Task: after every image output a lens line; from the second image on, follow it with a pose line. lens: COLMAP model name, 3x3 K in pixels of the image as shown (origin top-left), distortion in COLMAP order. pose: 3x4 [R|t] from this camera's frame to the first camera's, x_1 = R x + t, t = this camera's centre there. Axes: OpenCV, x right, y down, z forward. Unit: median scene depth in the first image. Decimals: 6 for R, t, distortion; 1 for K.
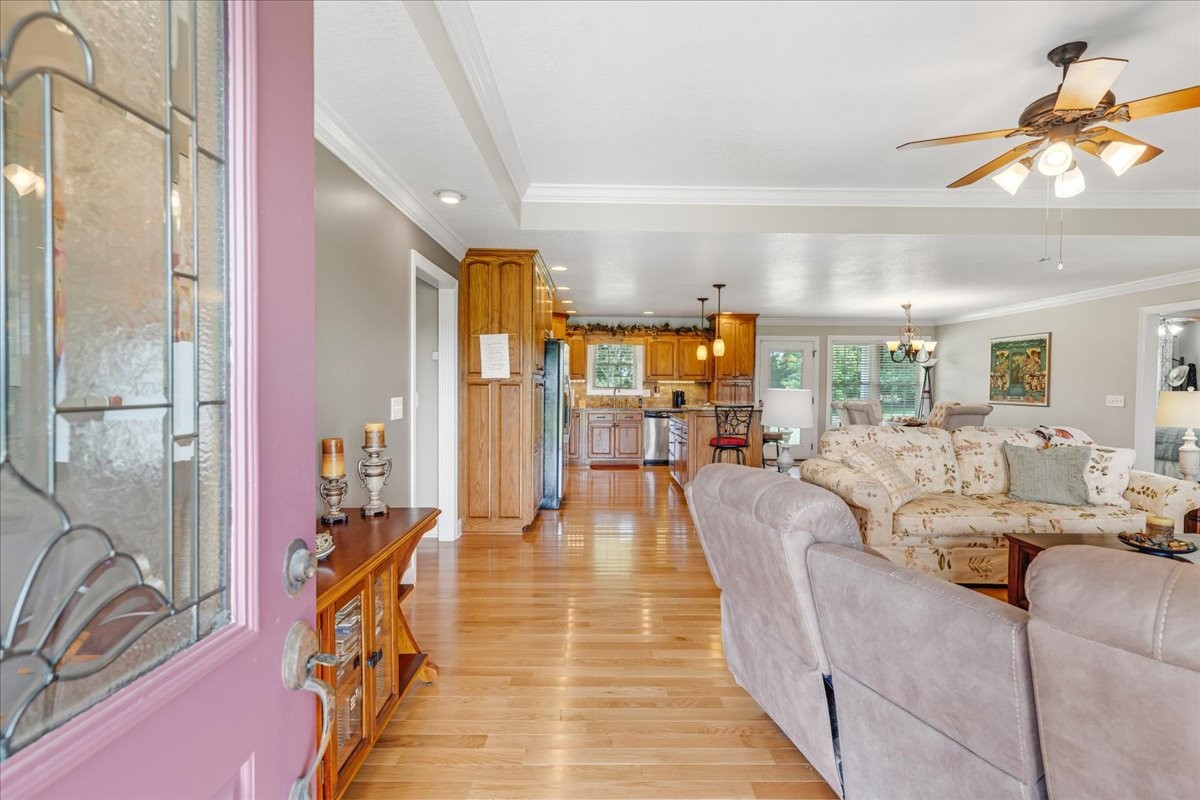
lens RADIAL K [[560.1, 0, 603.6], [0, 560.1, 397.2], [0, 0, 1]] dist [-0.001025, -0.002802]
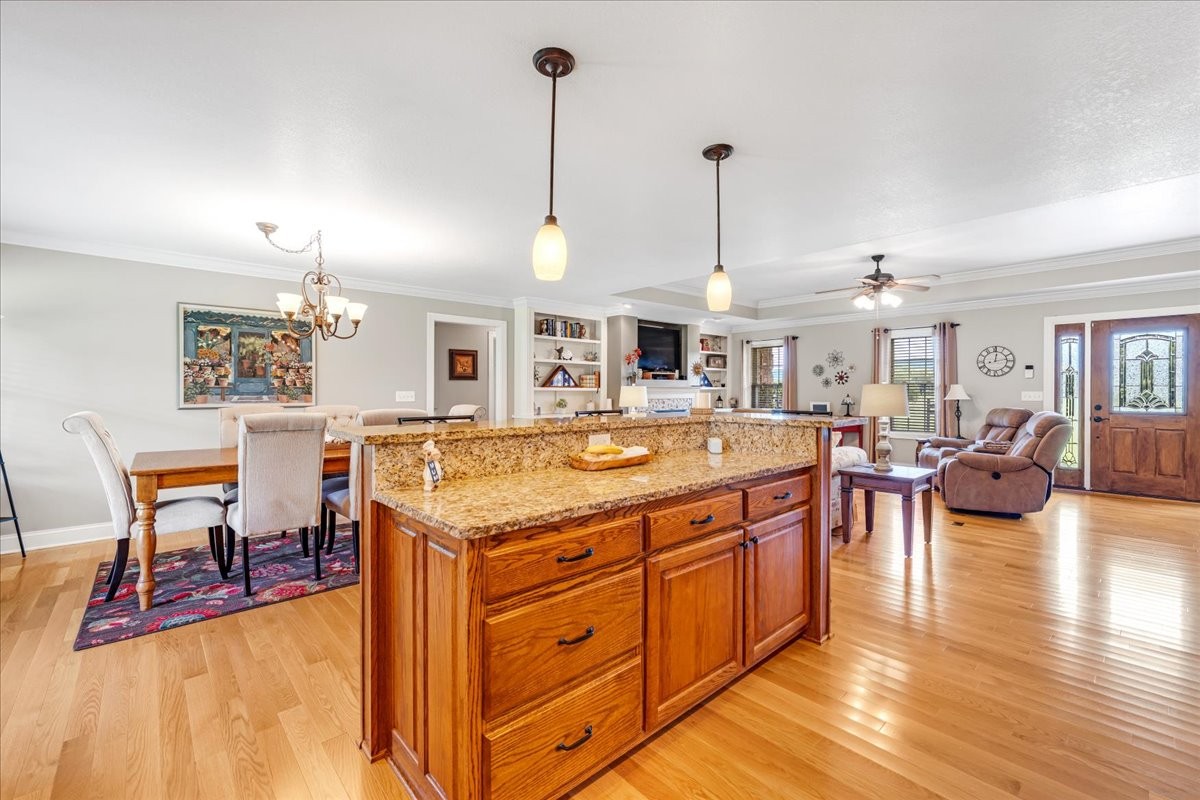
lens RADIAL K [[506.8, 0, 607.4], [0, 506.8, 393.6], [0, 0, 1]] dist [-0.000578, 0.000027]
pose [[-0.675277, -0.011407, 0.737476, -0.025273], [0.012205, 0.999571, 0.026637, -0.015365], [-0.737463, 0.026988, -0.674848, 1.091644]]
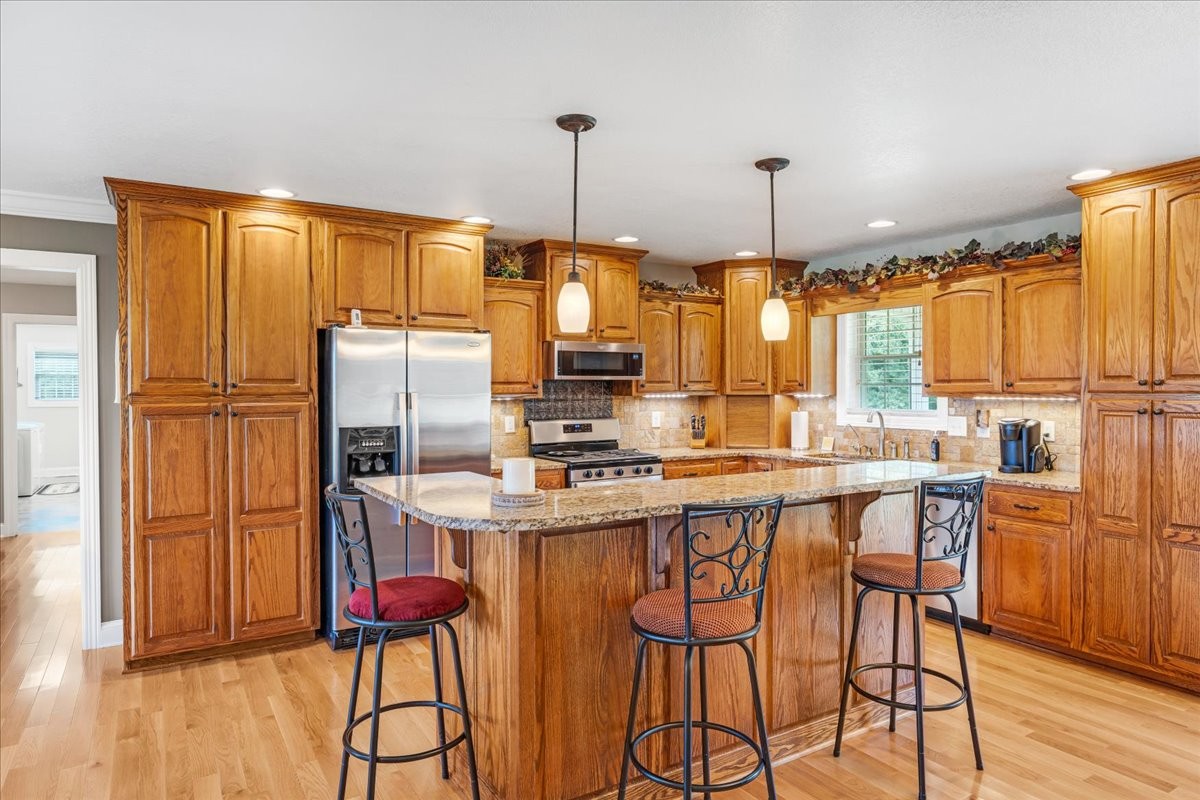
lens RADIAL K [[739.6, 0, 603.5], [0, 739.6, 395.4], [0, 0, 1]] dist [0.013818, -0.009615]
pose [[0.523827, 0.001763, -0.851823, 0.481207], [-0.013150, 0.999895, -0.006017, -0.028018], [0.851723, 0.014354, 0.523795, 0.642220]]
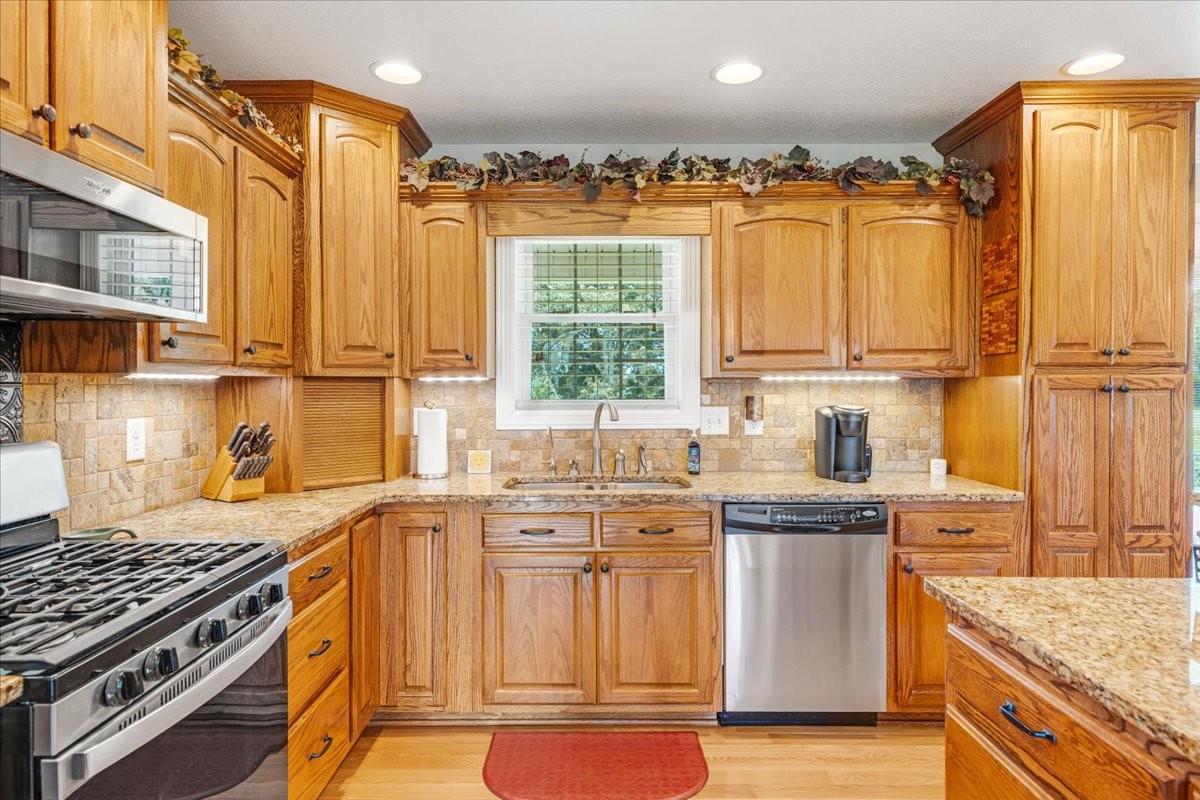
lens RADIAL K [[687.1, 0, 595.5], [0, 687.1, 393.1], [0, 0, 1]] dist [0.013147, -0.006768]
pose [[0.999911, -0.009265, -0.009552, 0.027192], [0.009137, 0.999869, -0.013386, -0.021063], [0.009675, 0.013297, 0.999865, 0.824935]]
